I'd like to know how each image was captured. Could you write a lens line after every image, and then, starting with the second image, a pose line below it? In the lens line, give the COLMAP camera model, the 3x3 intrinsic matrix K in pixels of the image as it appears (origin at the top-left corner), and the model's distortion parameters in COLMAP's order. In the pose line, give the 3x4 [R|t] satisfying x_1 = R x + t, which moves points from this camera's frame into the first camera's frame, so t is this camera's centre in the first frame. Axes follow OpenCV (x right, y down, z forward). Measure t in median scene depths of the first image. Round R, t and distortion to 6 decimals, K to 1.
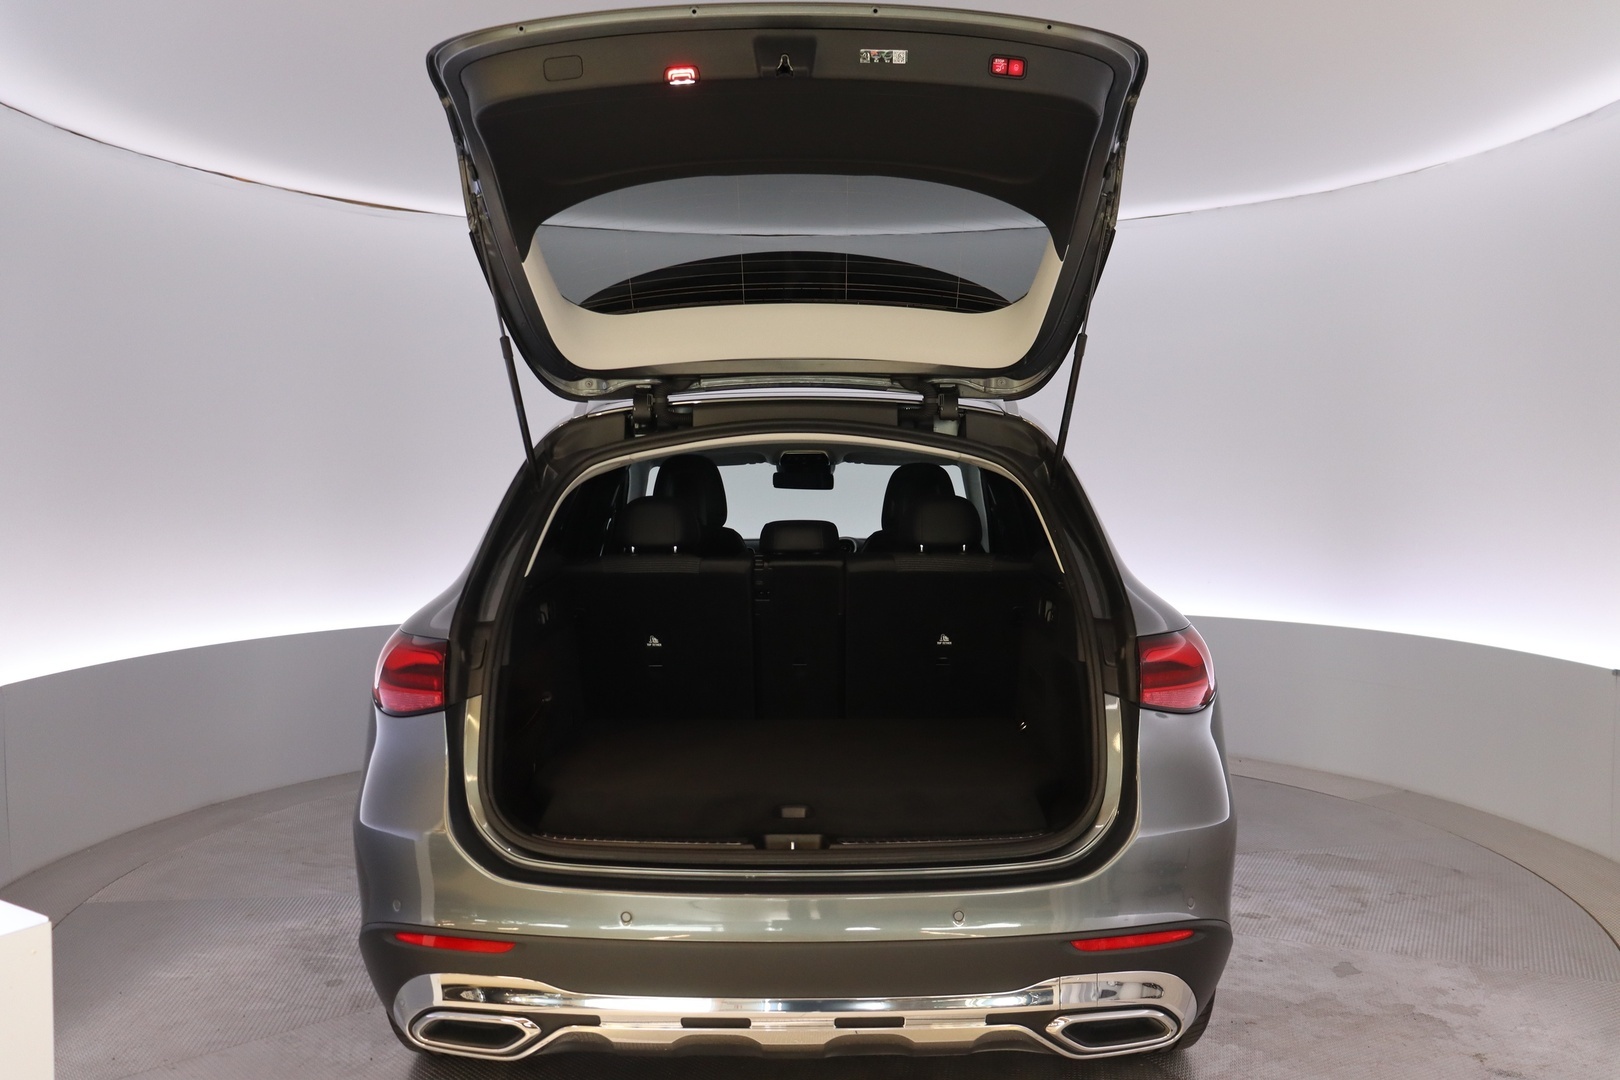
lens RADIAL K [[1420.0, 0, 814.2], [0, 1420.0, 541.5], [0, 0, 1]] dist [-0.151324, 0.110278]
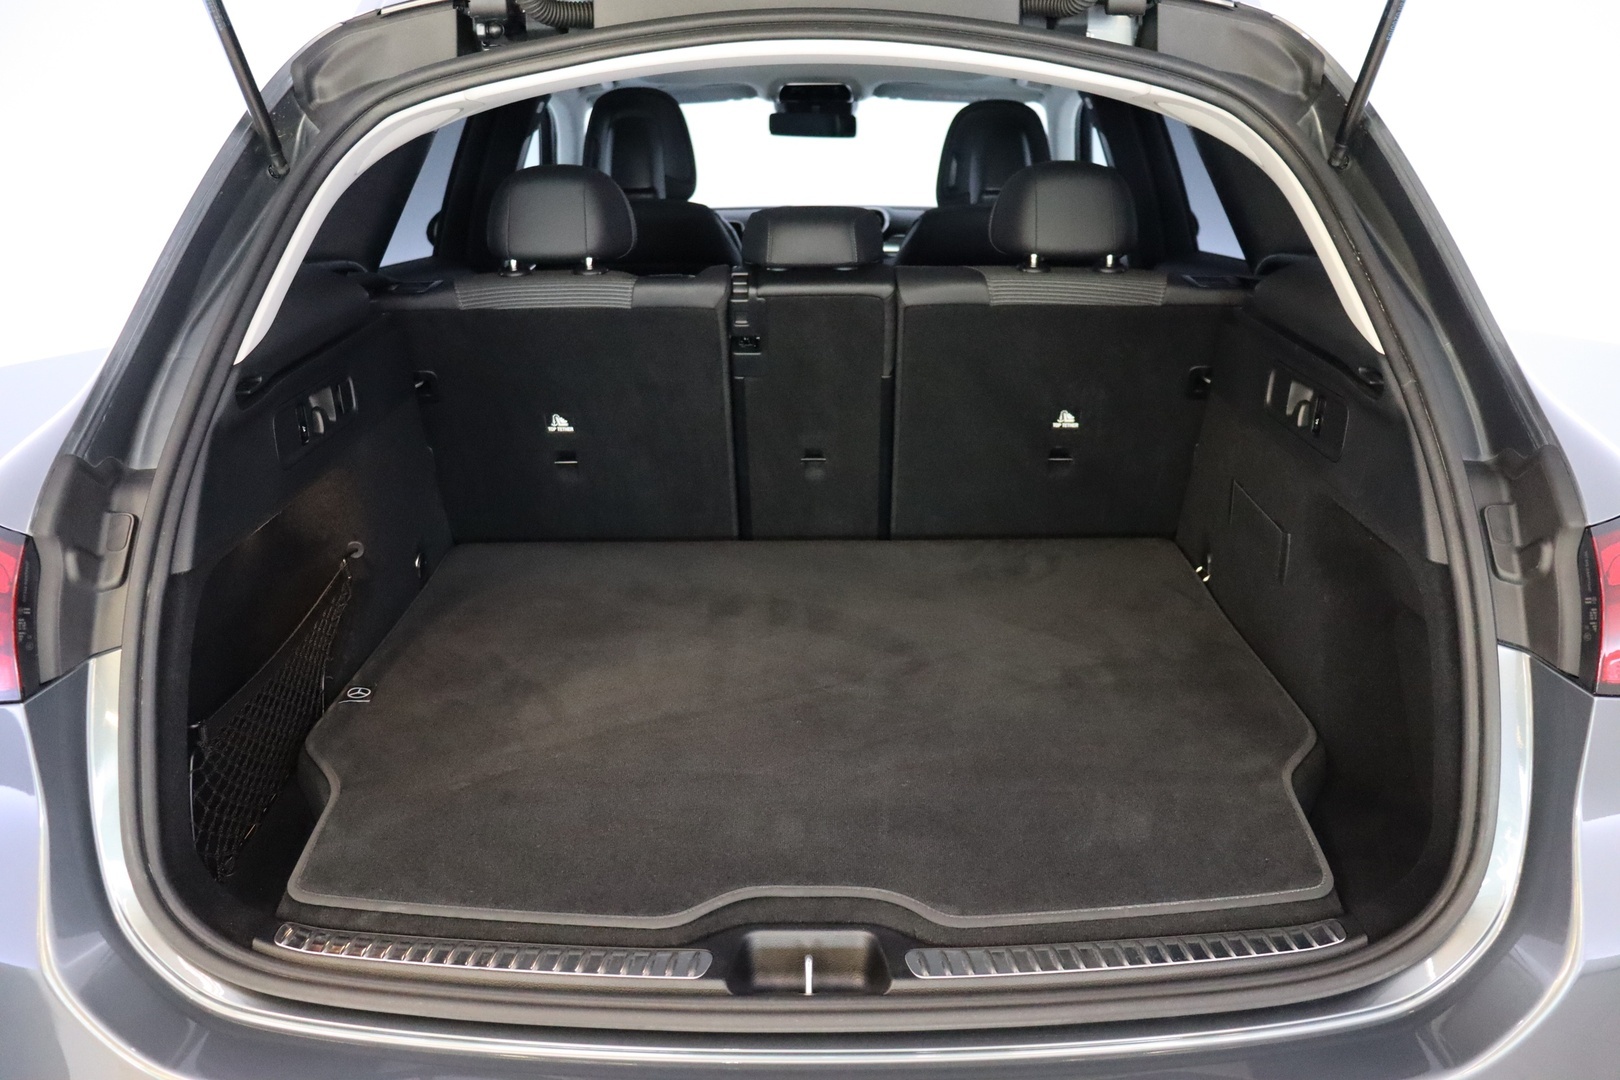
lens RADIAL K [[1420.0, 0, 815.3], [0, 1420.0, 540.8], [0, 0, 1]] dist [-0.151324, 0.110278]
pose [[0.999995, -0.002574, -0.001681, -0.009447], [0.002912, 0.968294, 0.249795, -0.028425], [0.000985, -0.249798, 0.968297, 0.469177]]
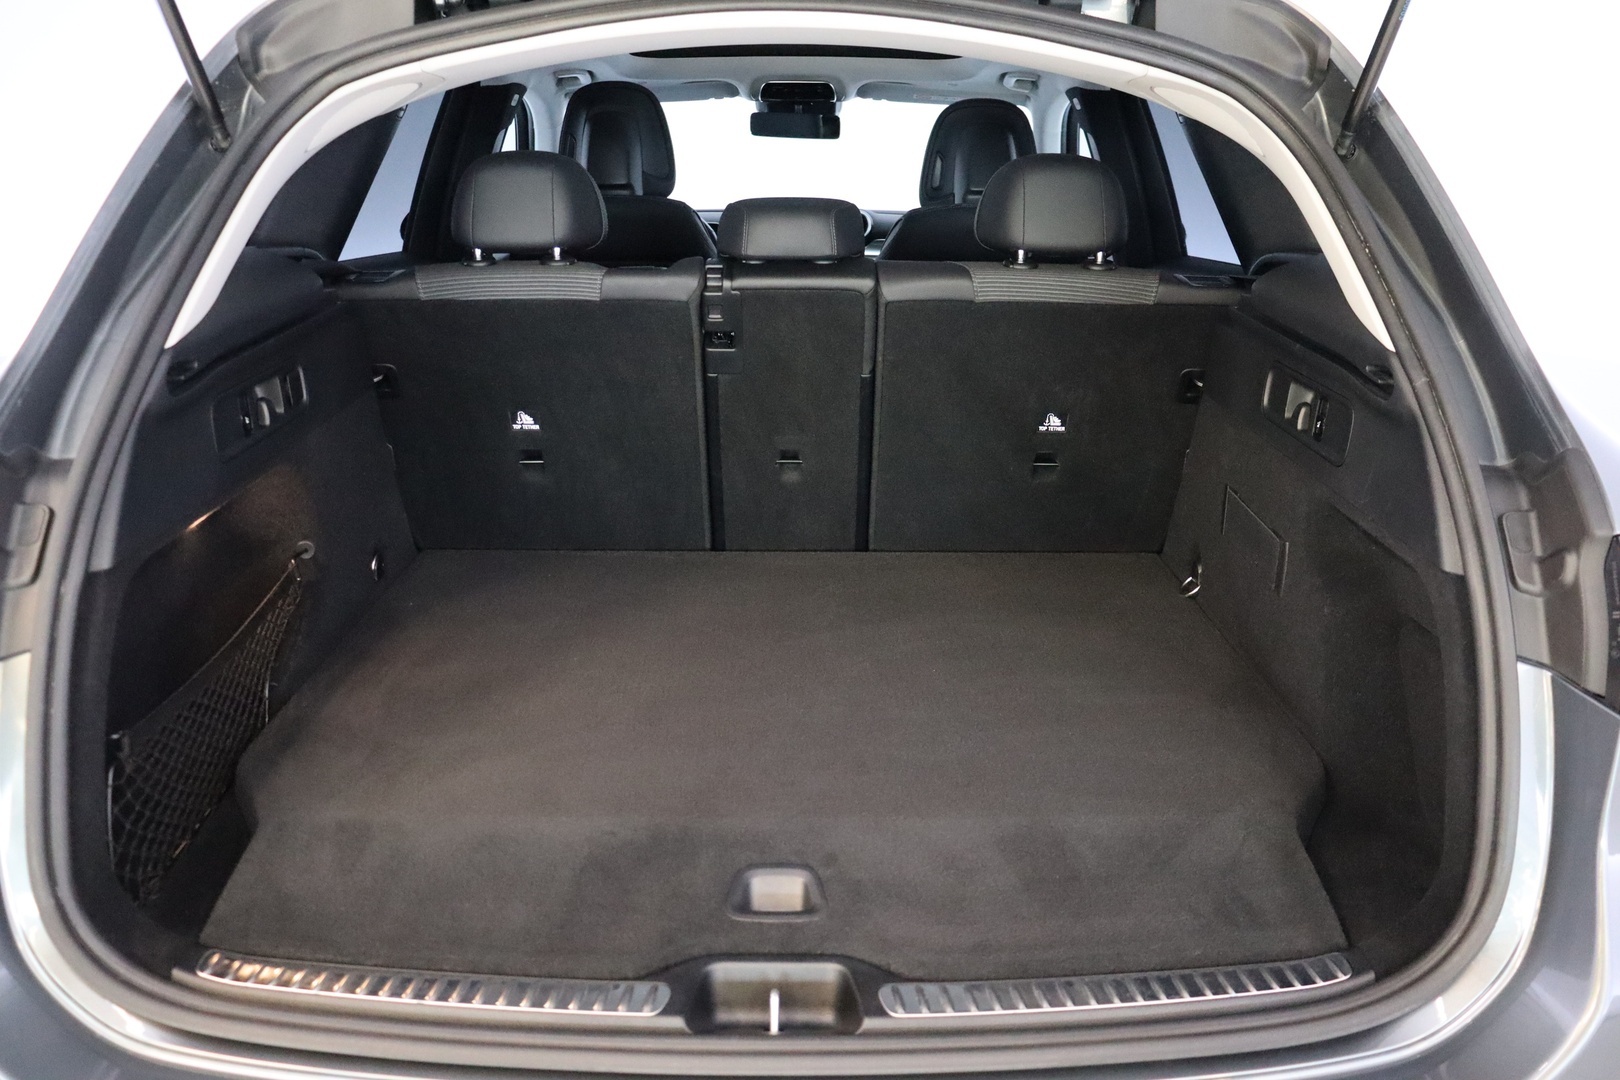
lens RADIAL K [[1420.0, 0, 823.9], [0, 1420.0, 536.6], [0, 0, 1]] dist [-0.151324, 0.110278]
pose [[0.999803, 0.007985, 0.018188, -0.007173], [-0.012110, 0.970825, 0.239484, -0.019654], [-0.015745, -0.239657, 0.970730, 0.494974]]
